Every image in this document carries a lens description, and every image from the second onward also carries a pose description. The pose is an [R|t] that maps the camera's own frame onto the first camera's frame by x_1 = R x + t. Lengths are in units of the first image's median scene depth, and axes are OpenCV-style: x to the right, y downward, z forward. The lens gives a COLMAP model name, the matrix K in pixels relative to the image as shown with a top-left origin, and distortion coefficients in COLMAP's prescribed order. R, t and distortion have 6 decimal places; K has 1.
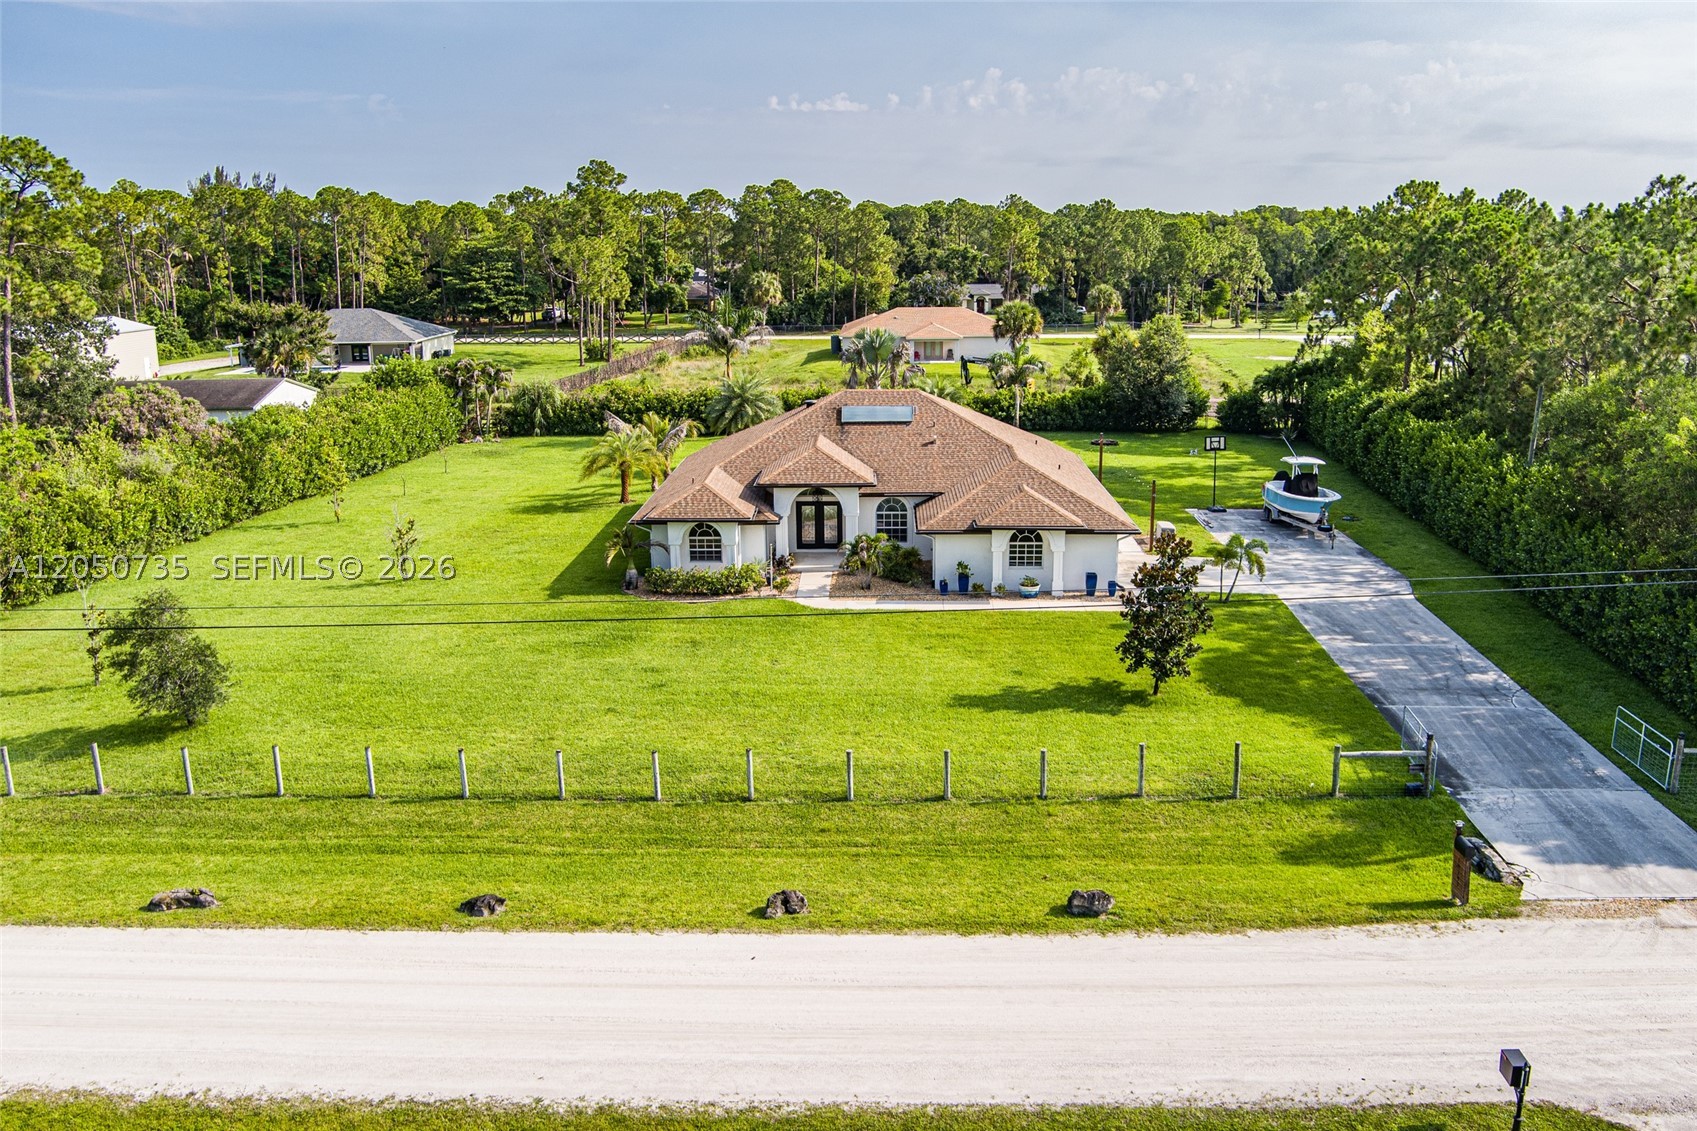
lens RADIAL K [[1363.8, 0, 846.0], [0, 1363.8, 575.0], [0, 0, 1]] dist [-0.082872, 0.031030]
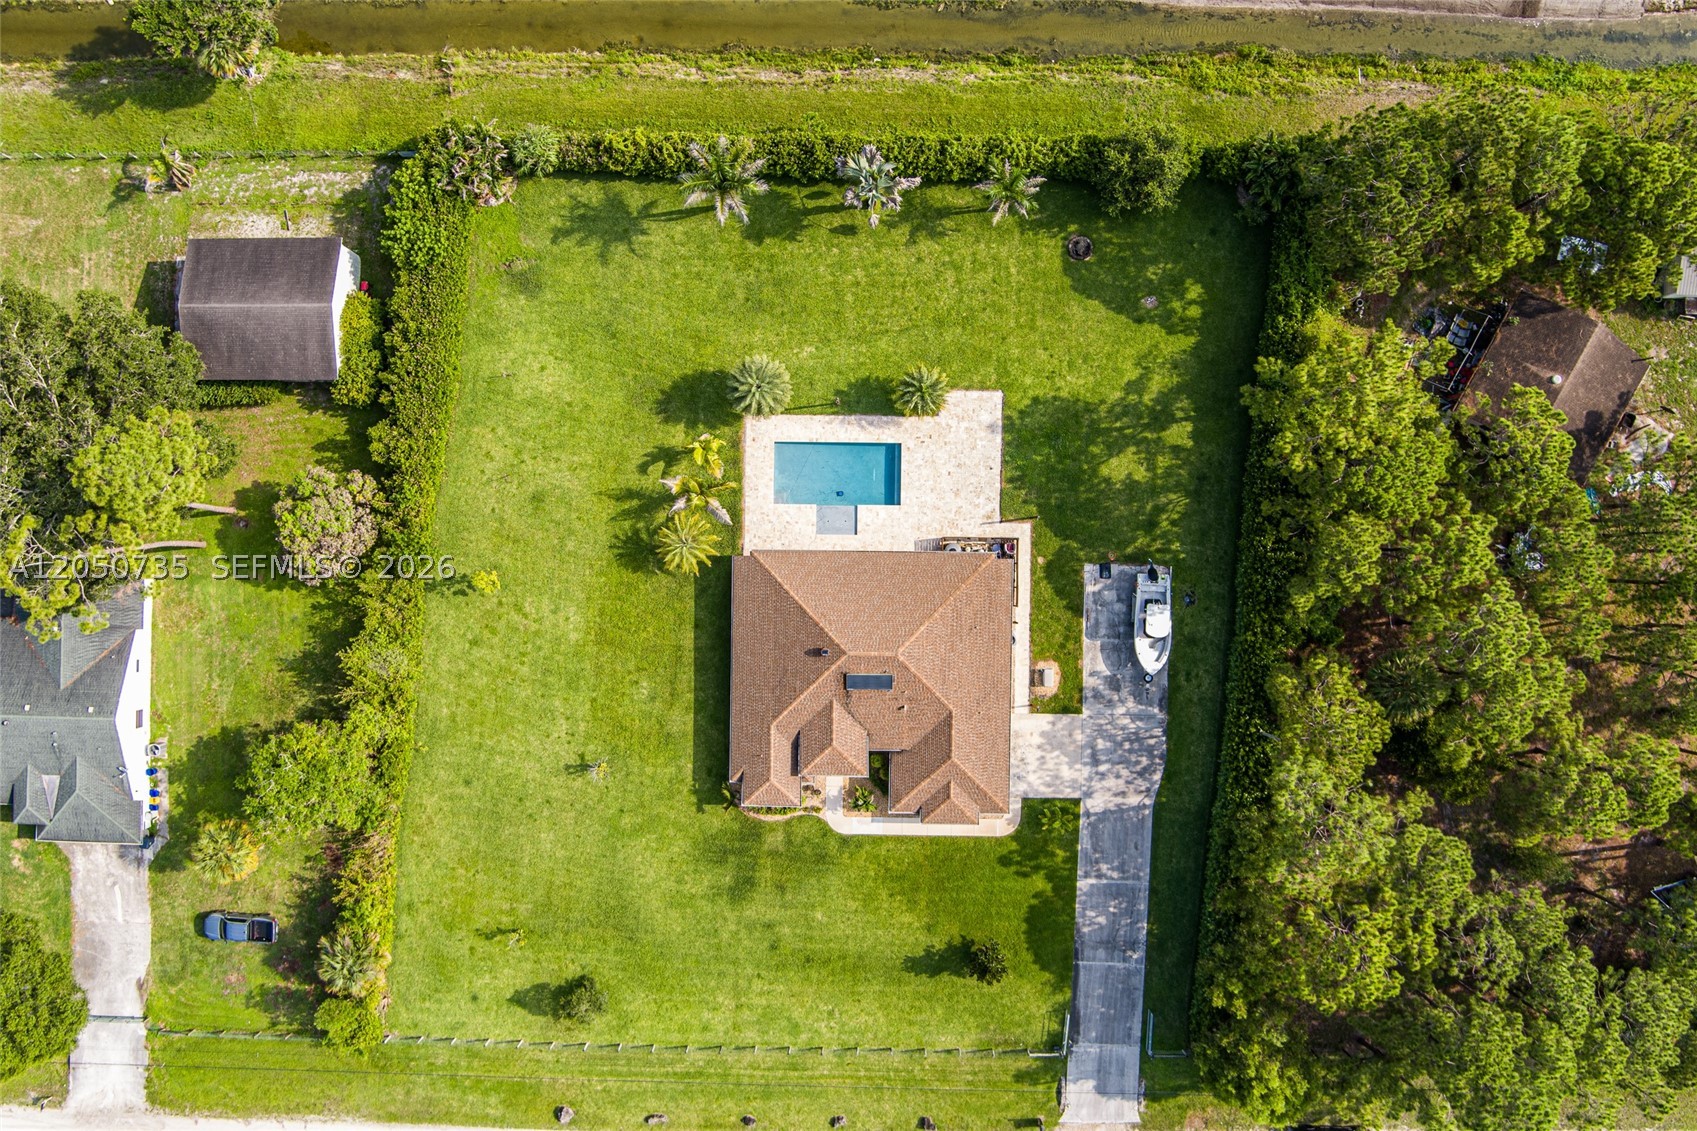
lens RADIAL K [[1363.8, 0, 851.7], [0, 1363.8, 565.3], [0, 0, 1]] dist [-0.082872, 0.031030]
pose [[0.999911, -0.012681, -0.004081, 0.008933], [0.007105, 0.248485, 0.968610, -1.698947], [-0.011269, -0.968553, 0.248553, 0.765138]]
